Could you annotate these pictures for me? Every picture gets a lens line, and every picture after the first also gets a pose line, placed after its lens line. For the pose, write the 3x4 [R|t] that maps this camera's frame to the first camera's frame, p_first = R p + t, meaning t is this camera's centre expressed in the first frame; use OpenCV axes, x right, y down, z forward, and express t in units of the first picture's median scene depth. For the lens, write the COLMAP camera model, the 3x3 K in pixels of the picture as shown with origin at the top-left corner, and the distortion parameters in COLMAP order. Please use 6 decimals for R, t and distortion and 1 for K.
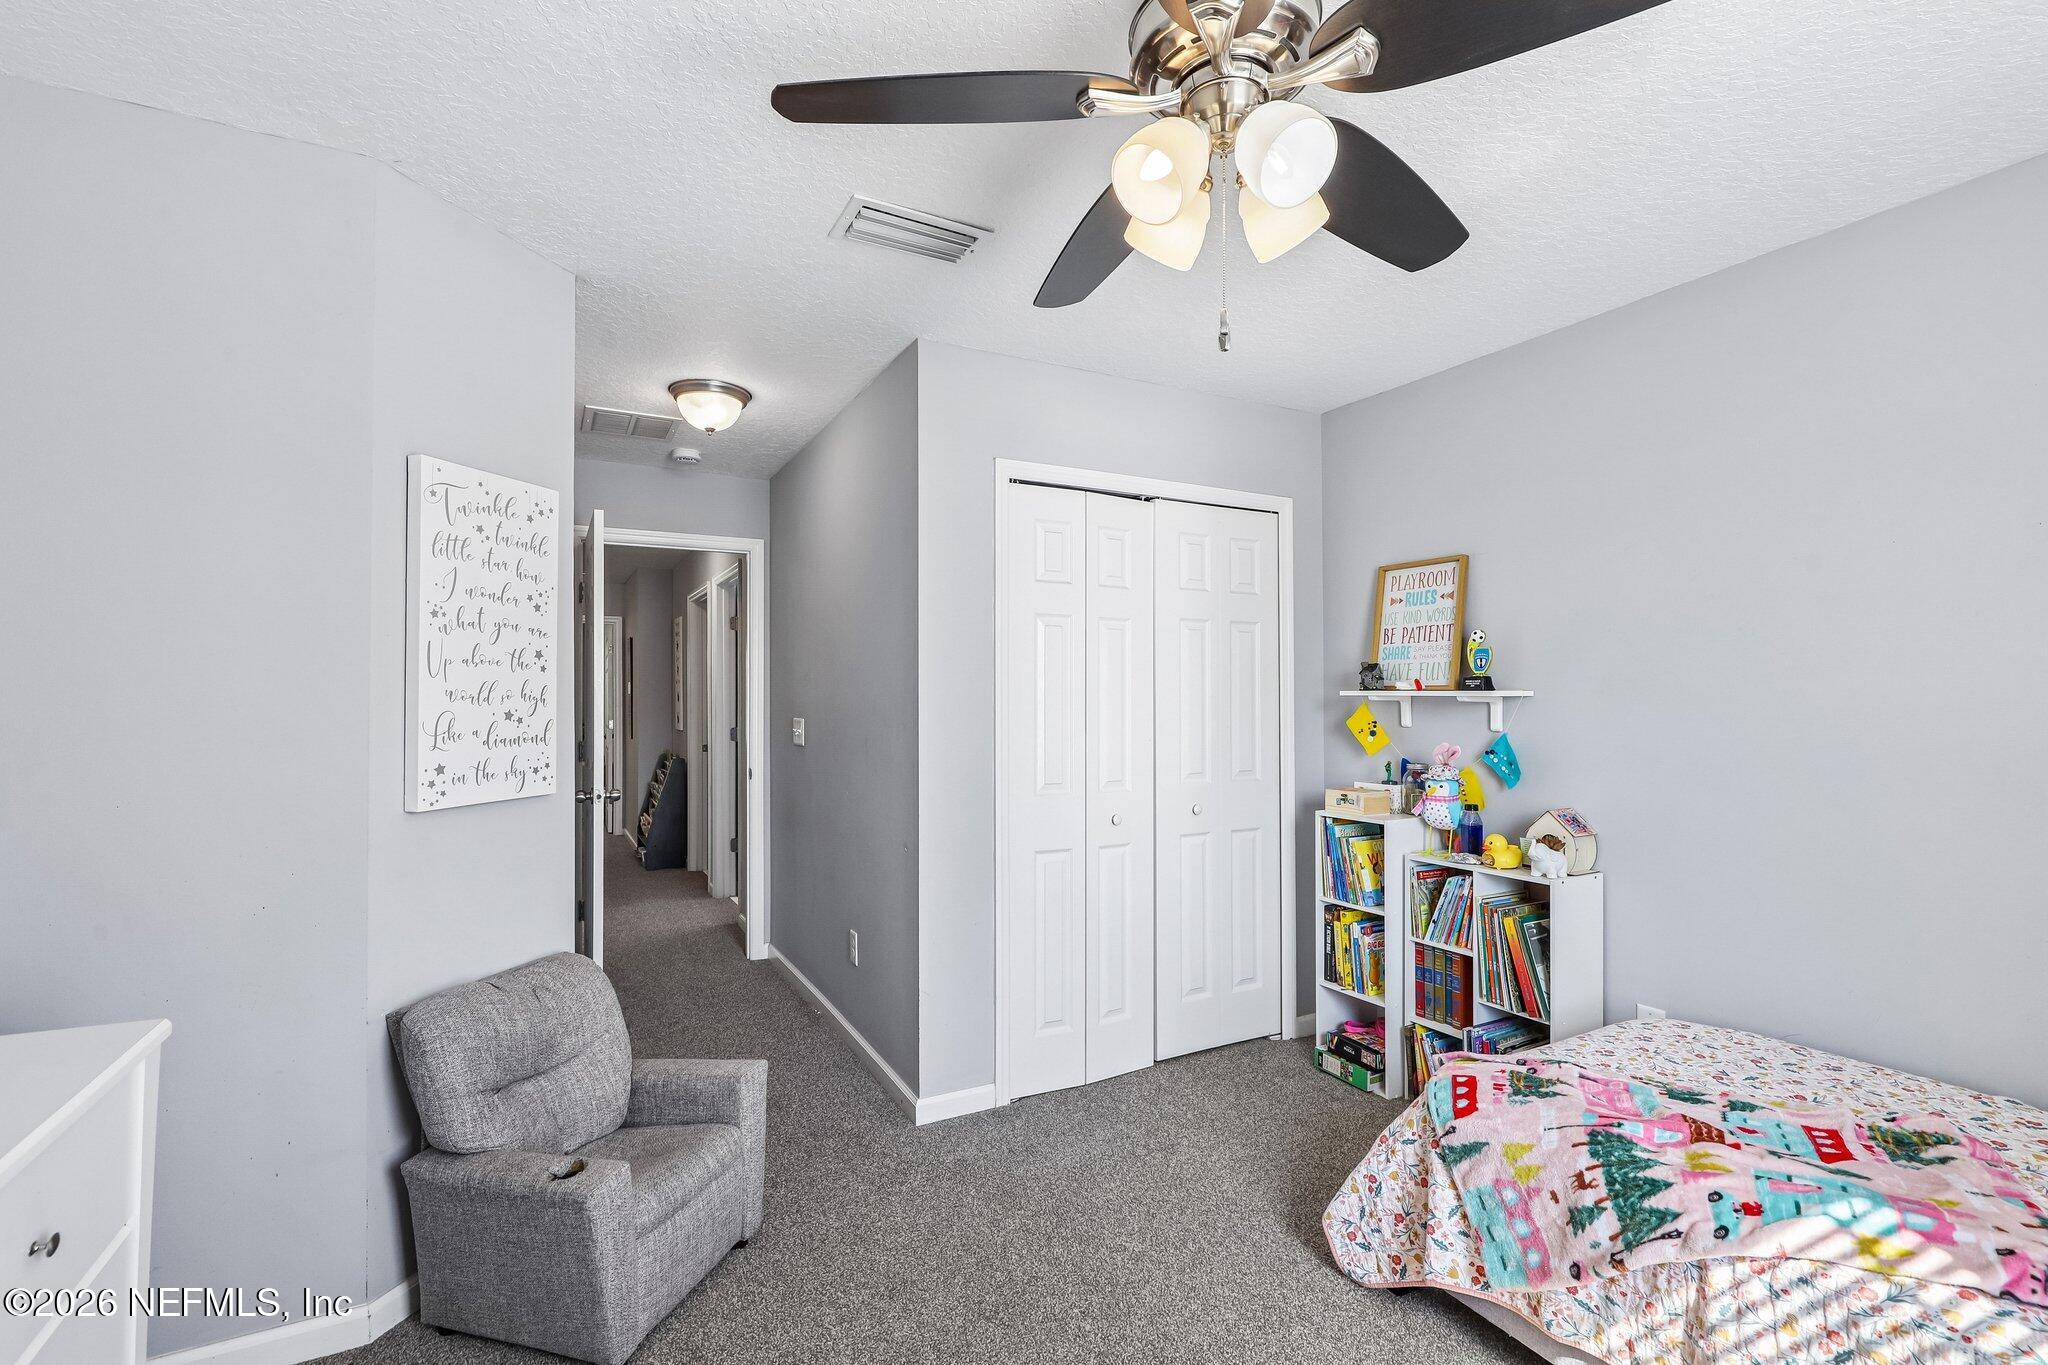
lens RADIAL K [[936.9, 0, 1025.5], [0, 936.9, 690.3], [0, 0, 1]] dist [0.005431, -0.000660]
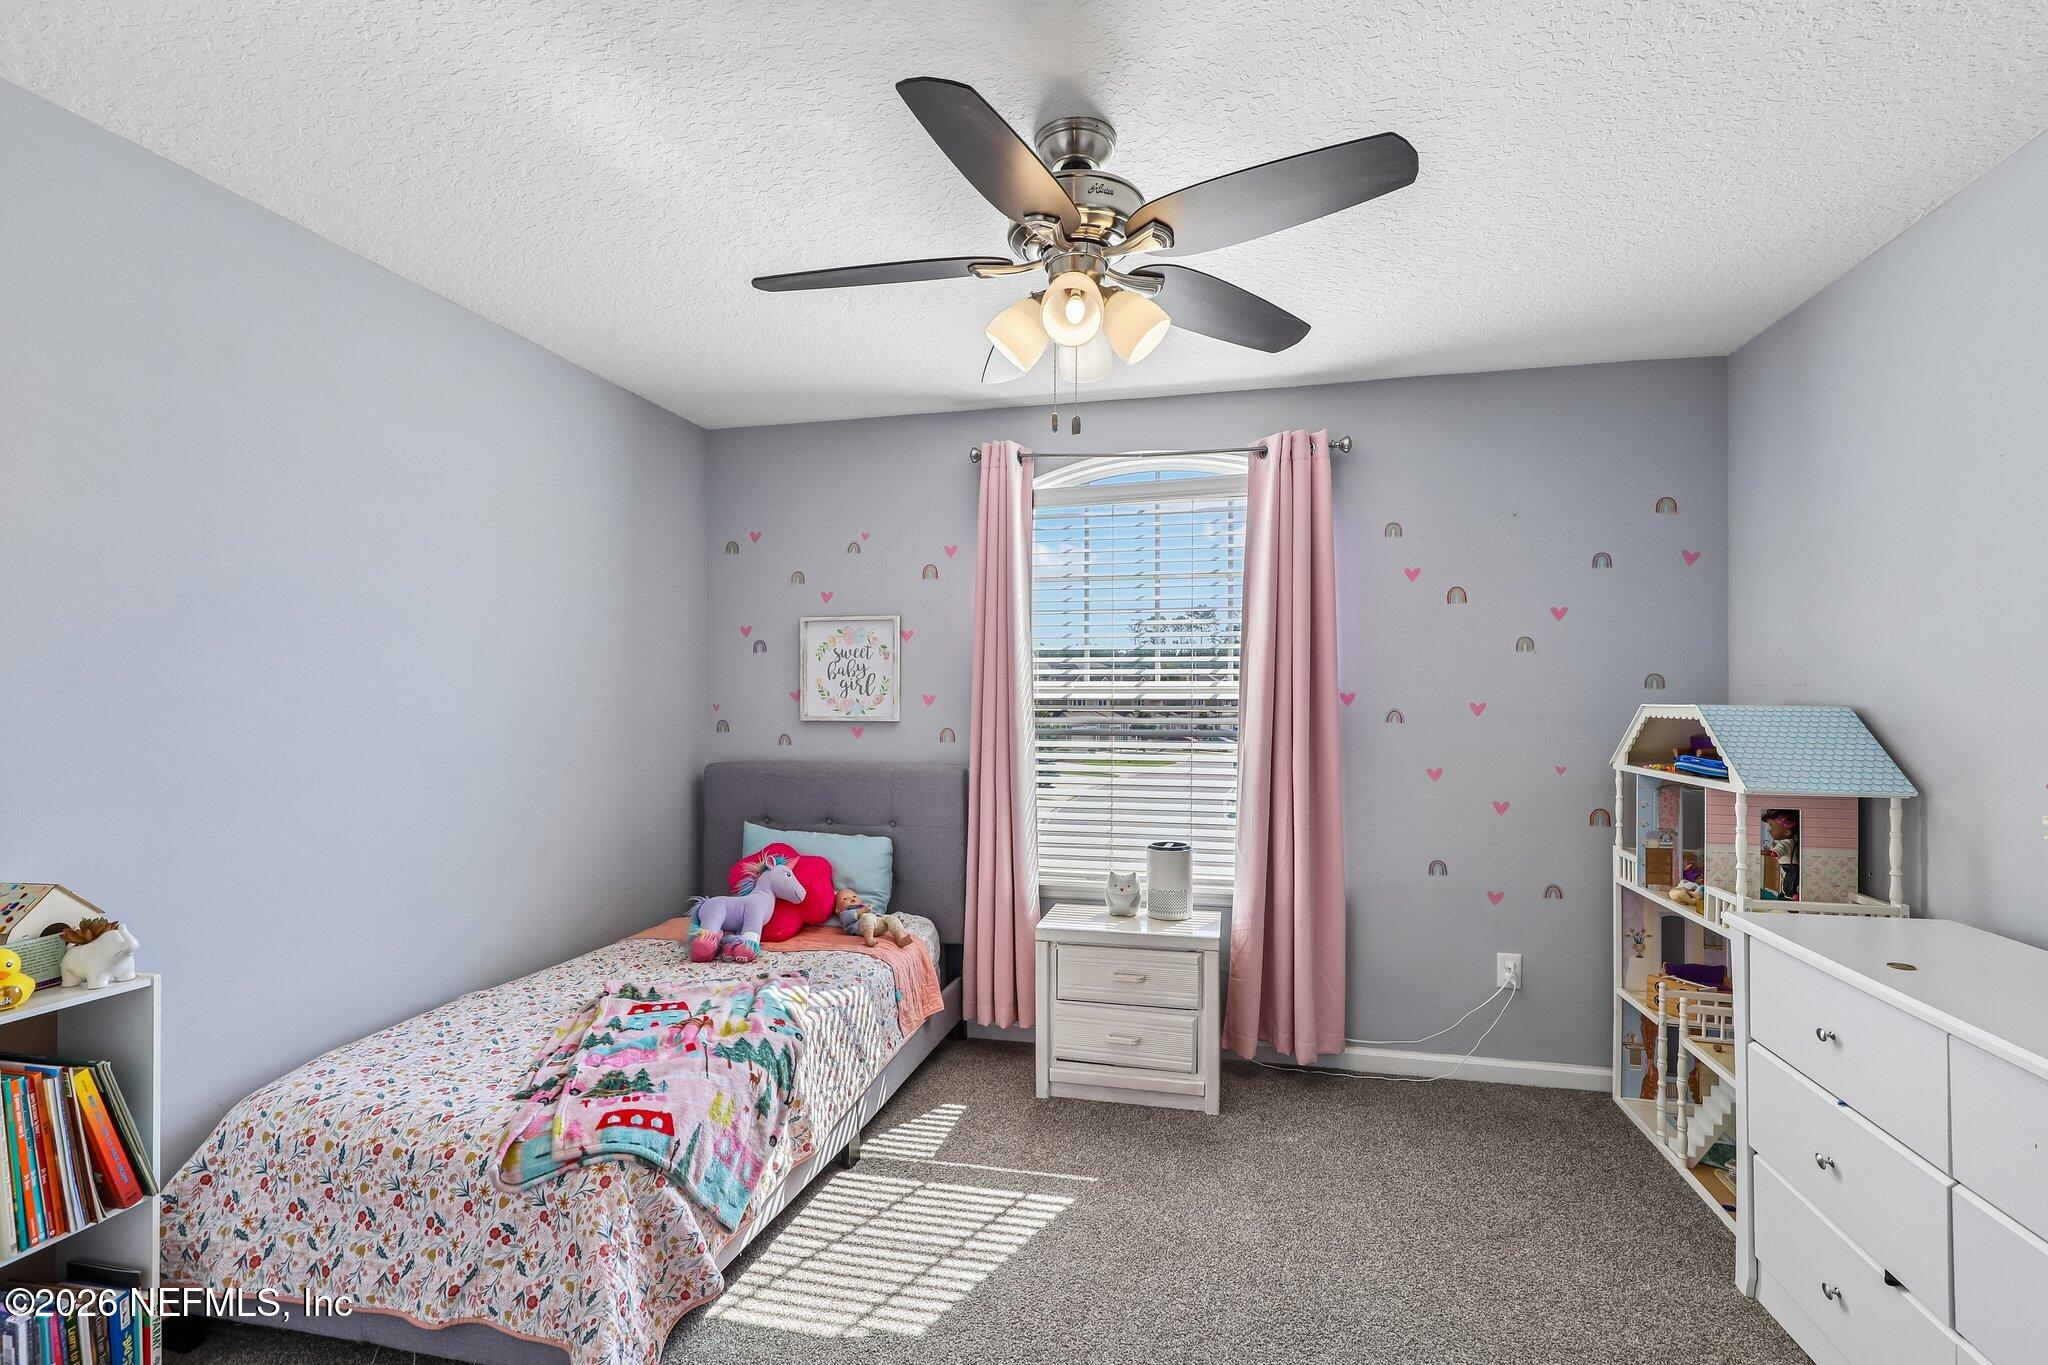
lens RADIAL K [[936.9, 0, 1027.3], [0, 936.9, 688.3], [0, 0, 1]] dist [0.005431, -0.000660]
pose [[-0.754958, 0.004361, 0.655759, -0.466467], [-0.009686, 0.999795, -0.017800, 0.005342], [-0.655702, -0.019790, -0.754761, 1.508447]]
